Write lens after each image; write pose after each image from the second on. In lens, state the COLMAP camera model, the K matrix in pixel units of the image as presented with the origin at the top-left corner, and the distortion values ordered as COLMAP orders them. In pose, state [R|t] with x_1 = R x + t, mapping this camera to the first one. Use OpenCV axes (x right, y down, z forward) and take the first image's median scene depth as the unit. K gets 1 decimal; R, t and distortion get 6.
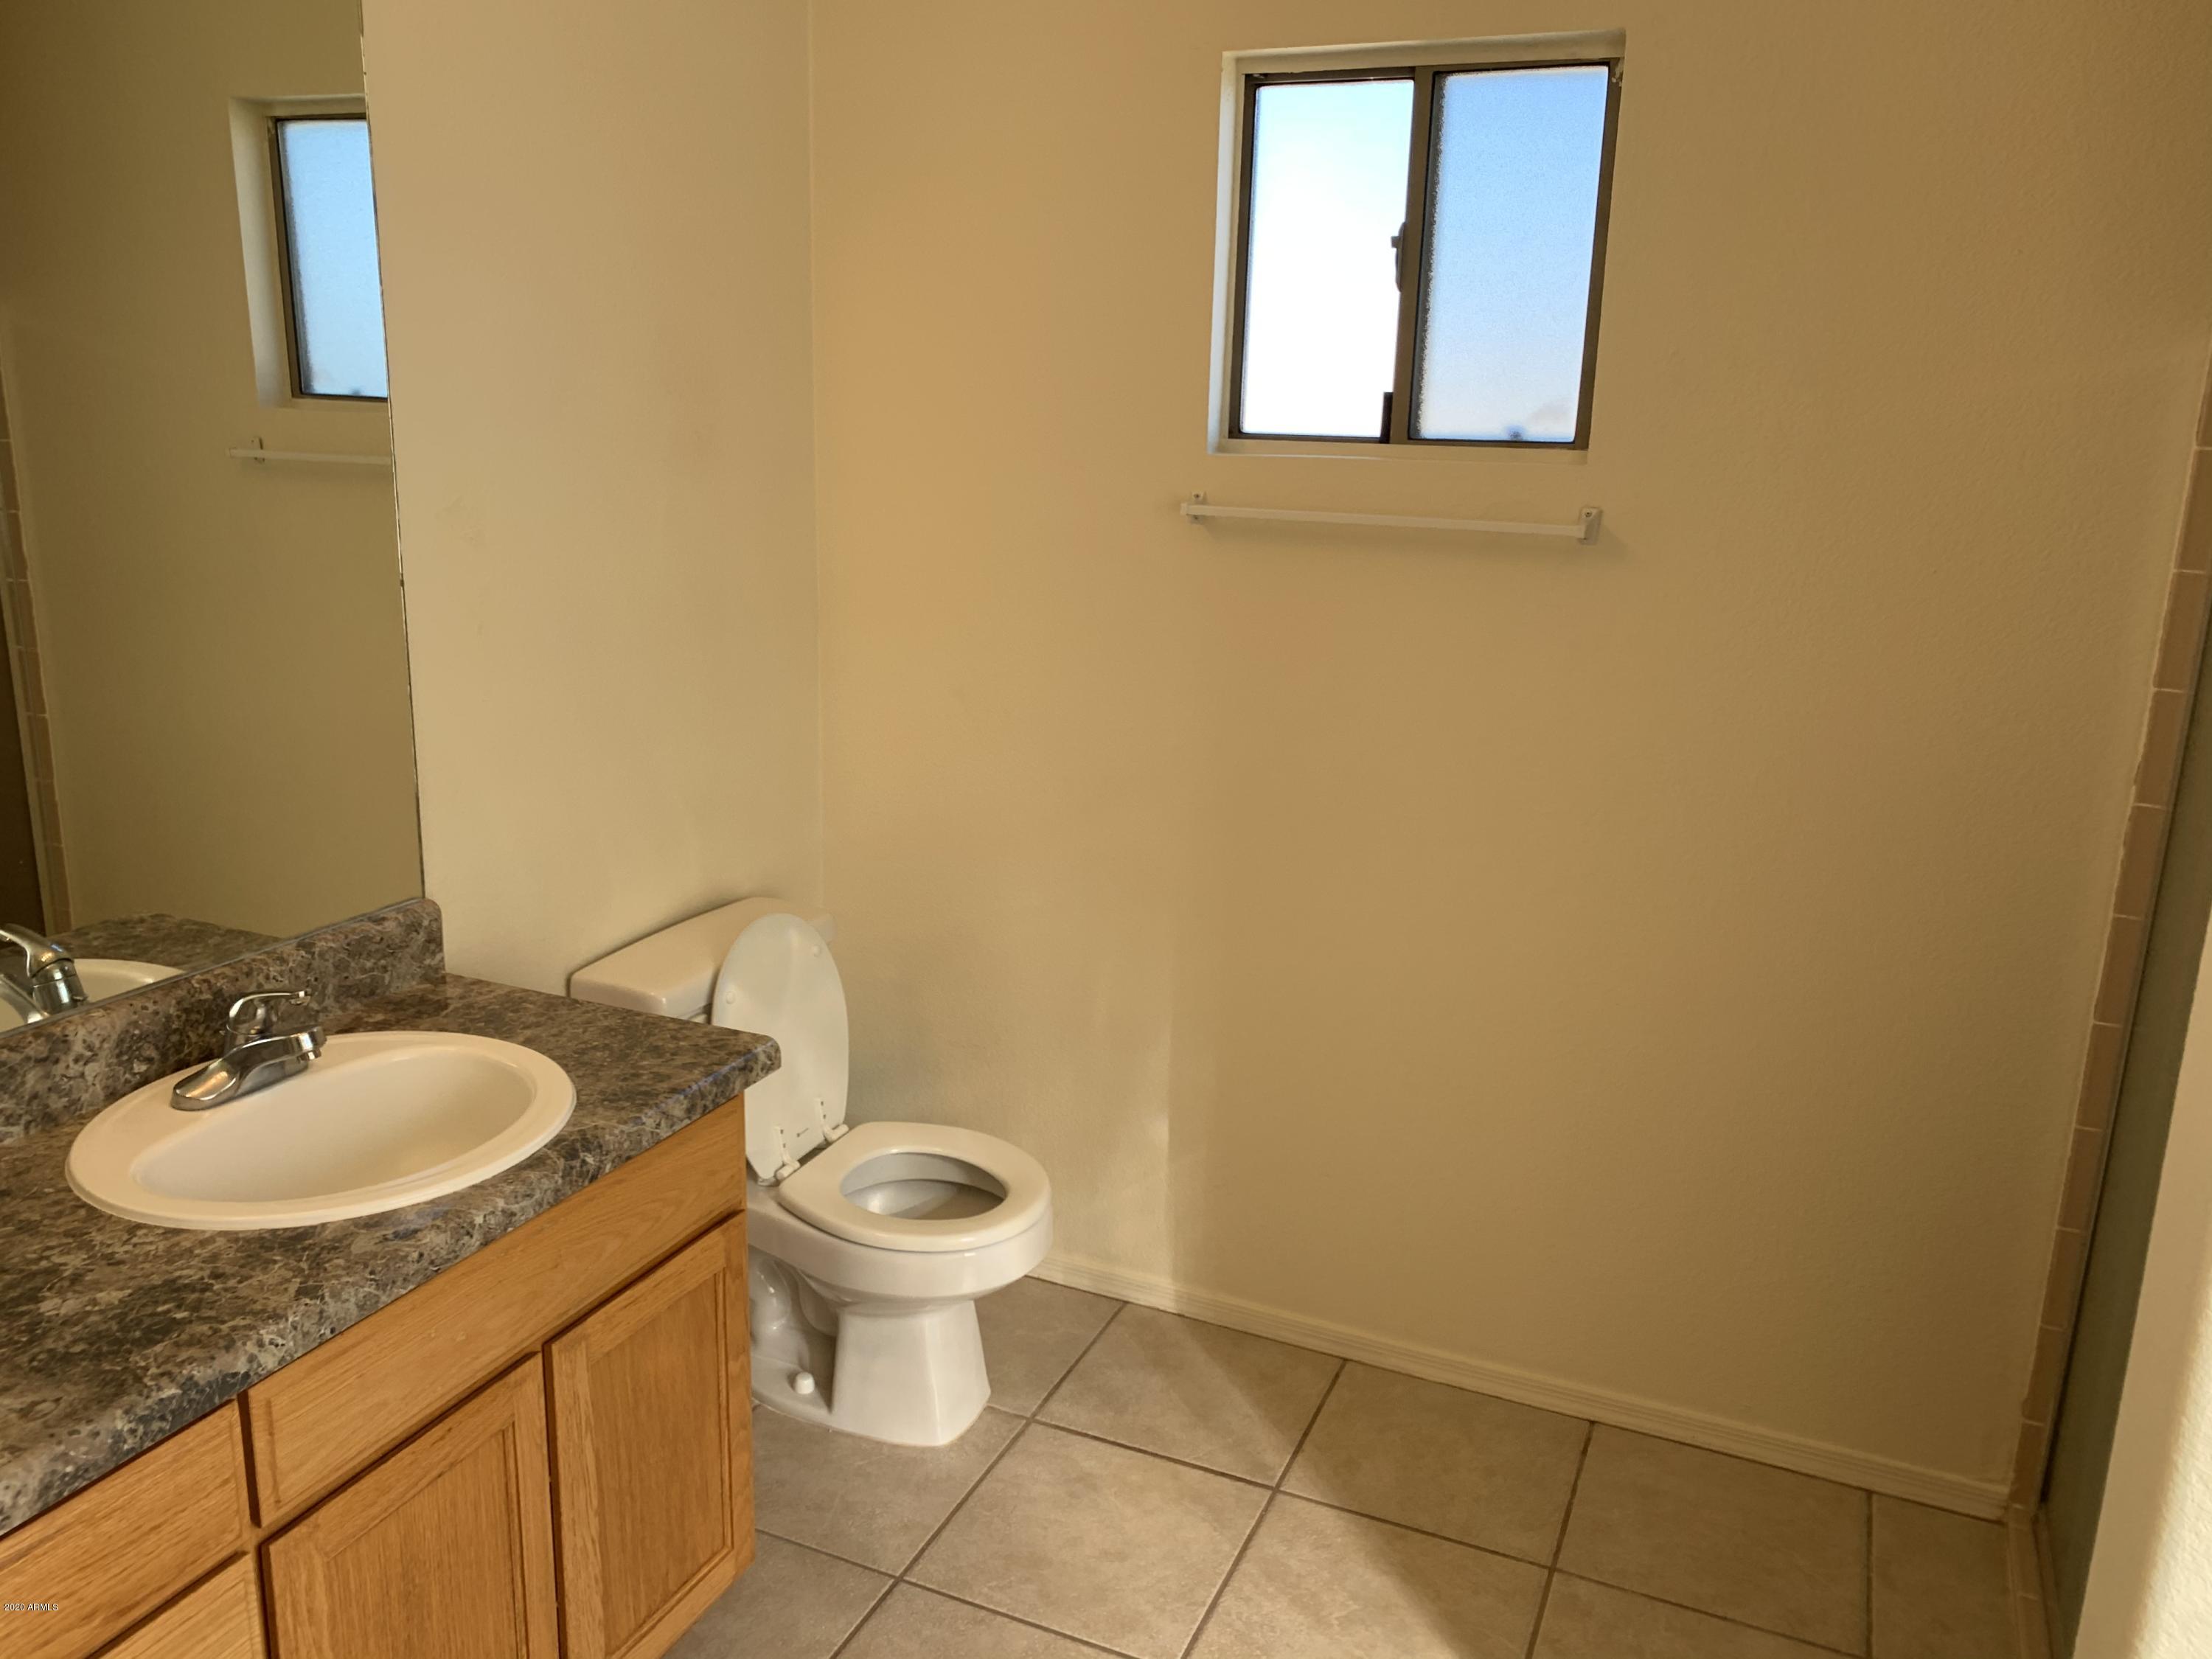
lens RADIAL K [[1702.7, 0, 1098.4], [0, 1702.7, 810.8], [0, 0, 1]] dist [0.021086, -0.018083]
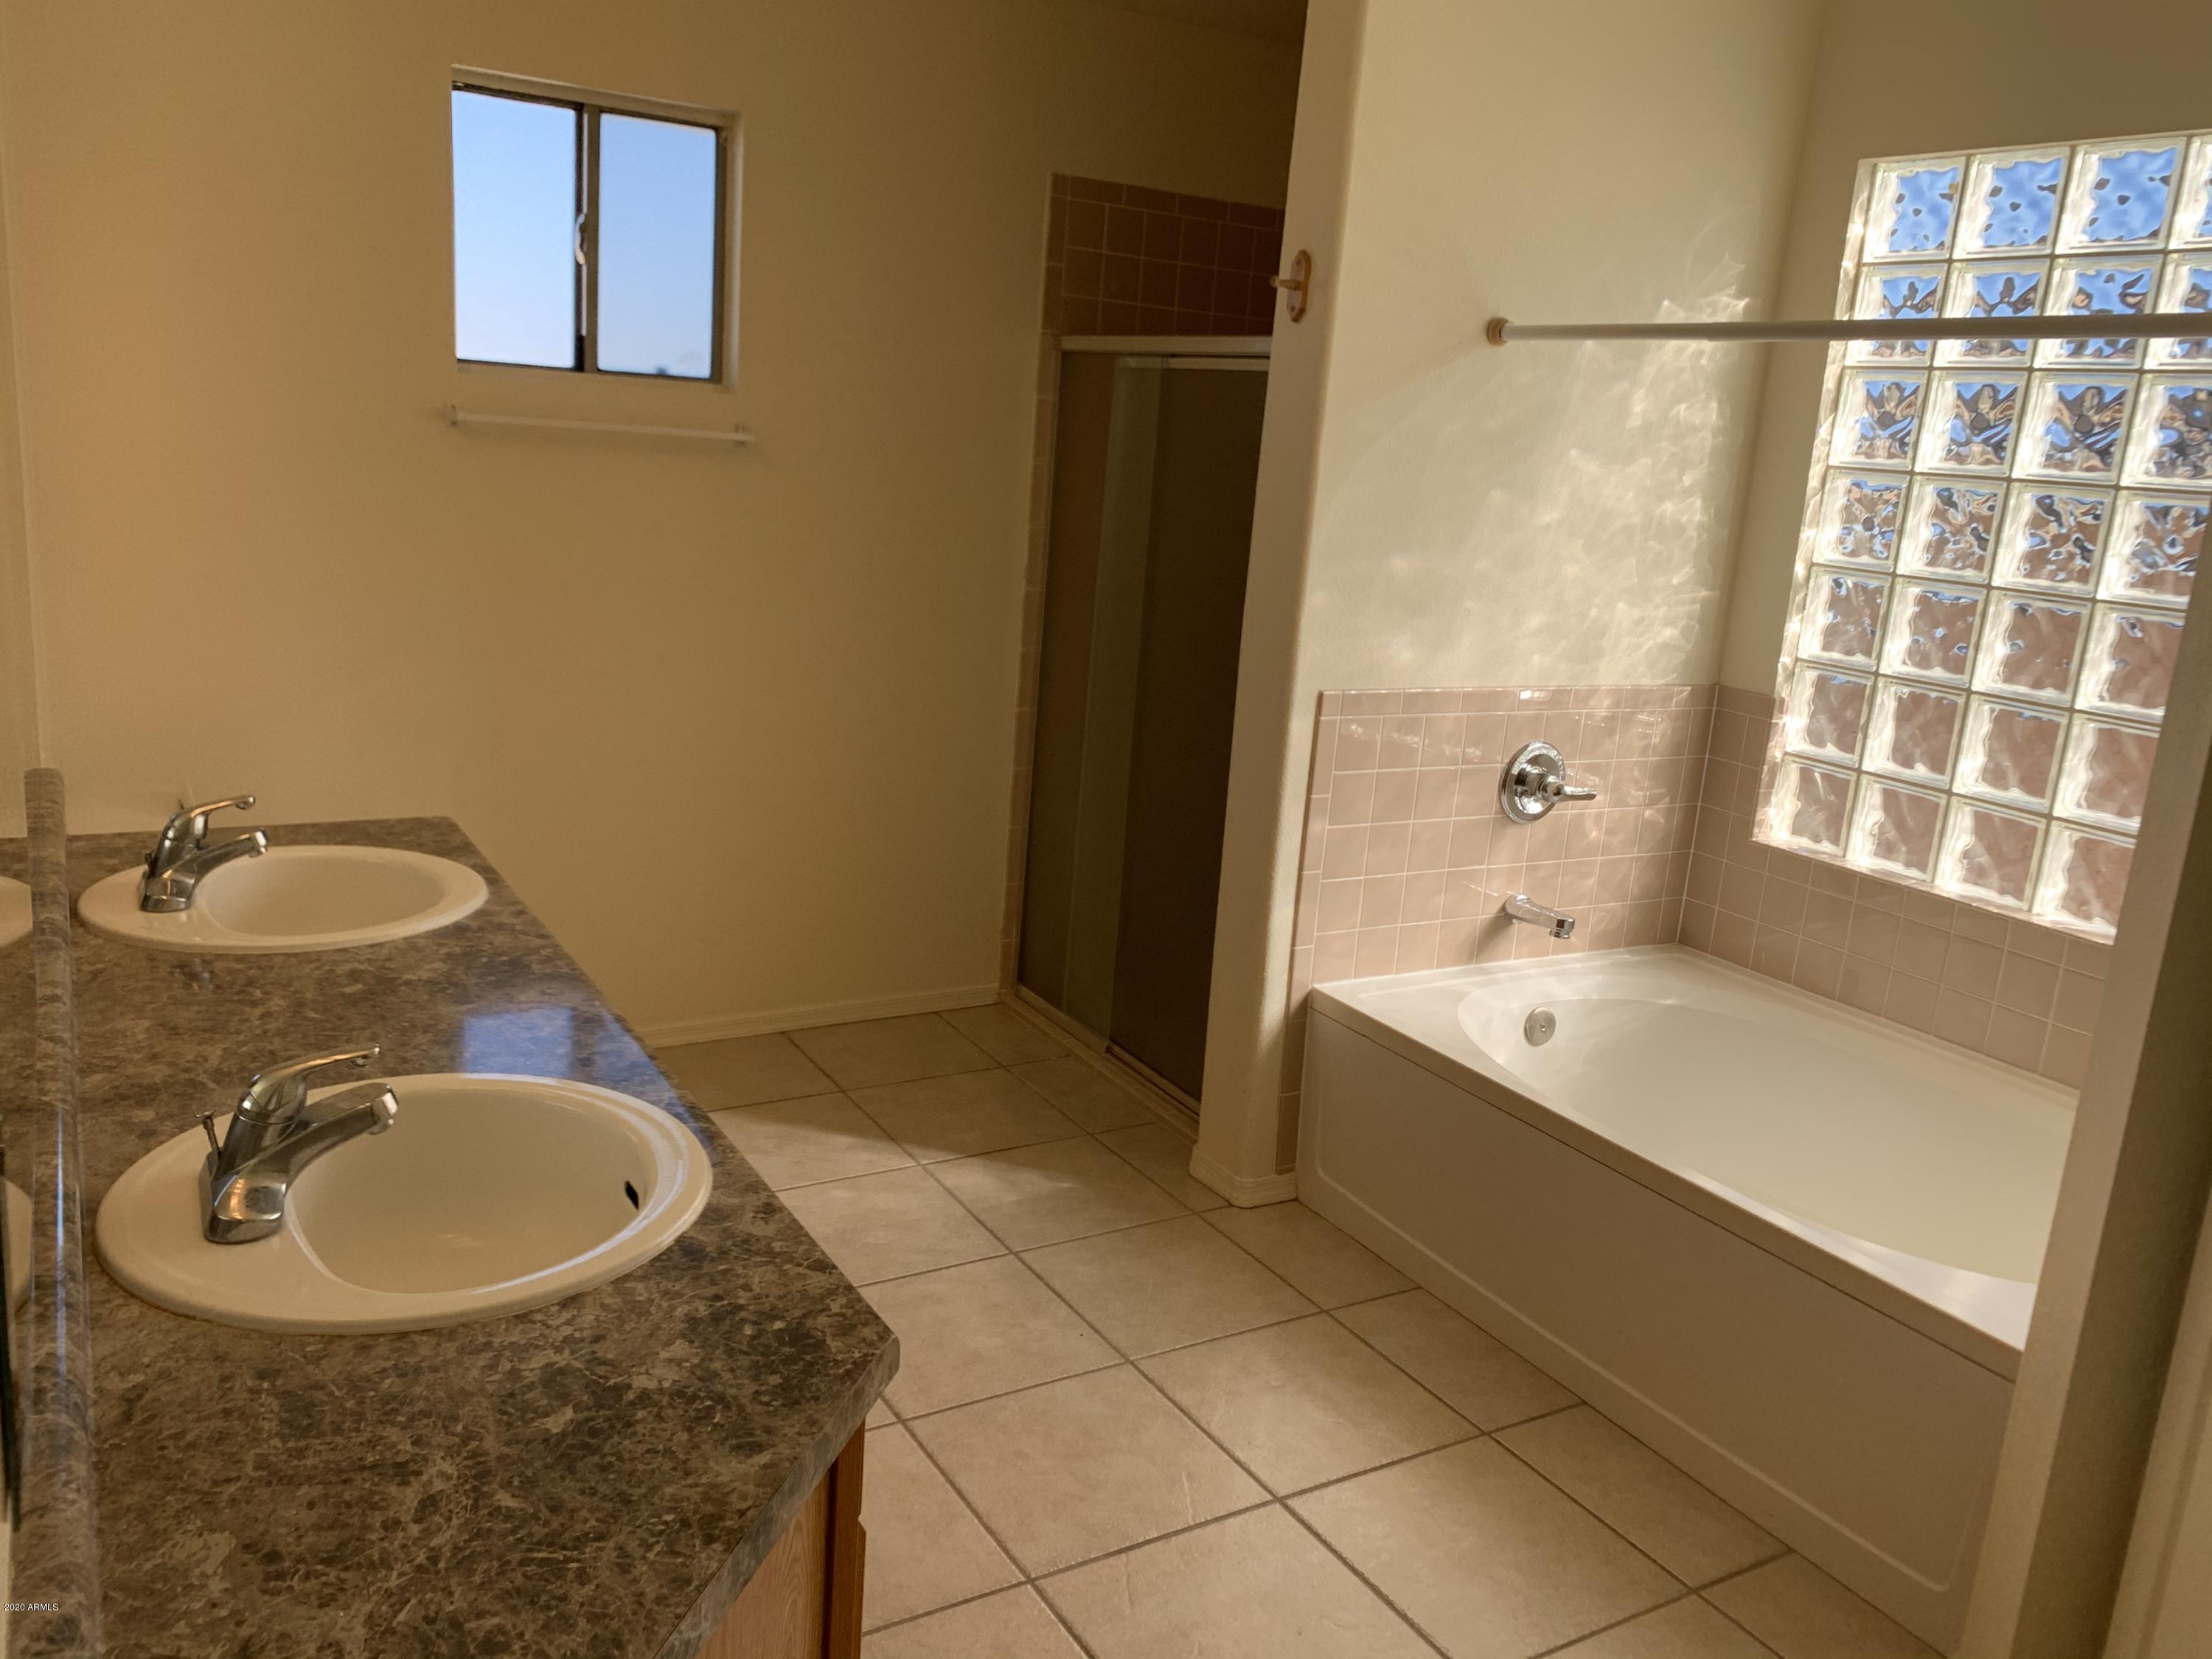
lens RADIAL K [[1702.7, 0, 1104.7], [0, 1702.7, 831.5], [0, 0, 1]] dist [0.021086, -0.018083]
pose [[0.577451, -0.171558, 0.798197, -0.783994], [0.139959, 0.984001, 0.110240, 0.058849], [-0.804340, 0.048057, 0.592223, -0.147232]]
